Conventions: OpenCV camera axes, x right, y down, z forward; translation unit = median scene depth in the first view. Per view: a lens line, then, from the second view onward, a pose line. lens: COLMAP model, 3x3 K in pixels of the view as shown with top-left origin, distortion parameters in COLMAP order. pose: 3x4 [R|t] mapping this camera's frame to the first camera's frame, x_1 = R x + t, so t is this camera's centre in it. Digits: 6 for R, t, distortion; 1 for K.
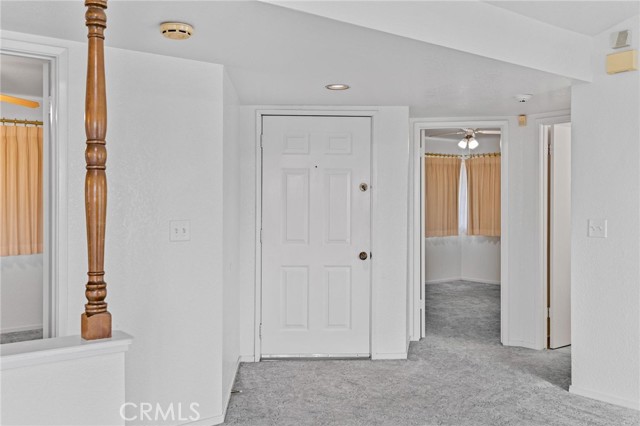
lens RADIAL K [[591.5, 0, 320.0], [0, 591.5, 213.0], [0, 0, 1]] dist [0.006734, 0.000380]
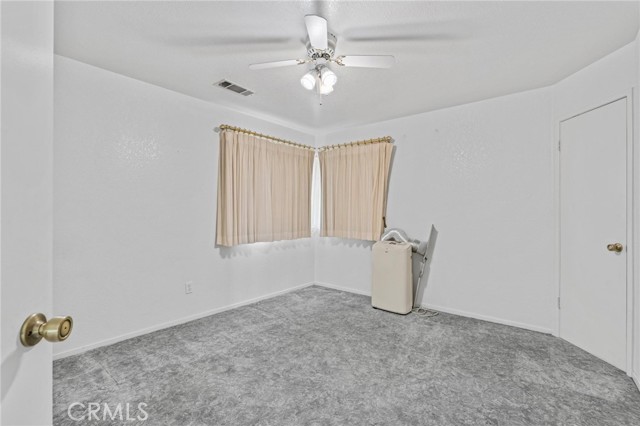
lens RADIAL K [[287.0, 0, 320.0], [0, 287.0, 213.0], [0, 0, 1]] dist [-0.002969, -0.000083]
pose [[0.974184, 0.004868, 0.225702, 0.154396], [-0.002507, 0.999939, -0.010748, 0.006536], [-0.225741, 0.009905, 0.974137, 0.595368]]
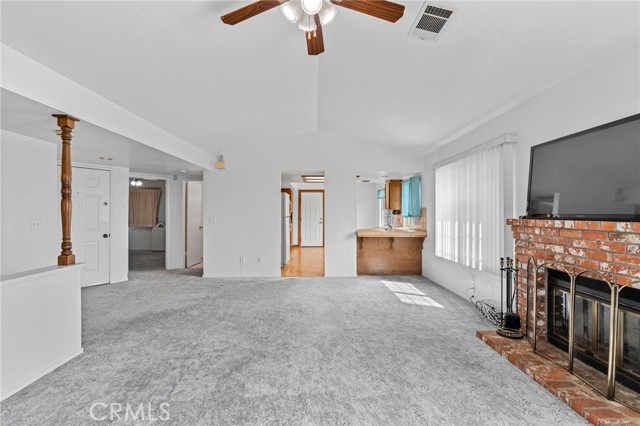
lens RADIAL K [[287.0, 0, 320.0], [0, 287.0, 213.0], [0, 0, 1]] dist [-0.002969, -0.000083]
pose [[0.597279, 0.000330, 0.802034, -0.141725], [0.008116, 0.999946, -0.006455, 0.001984], [-0.801993, 0.010365, 0.597244, -0.112853]]
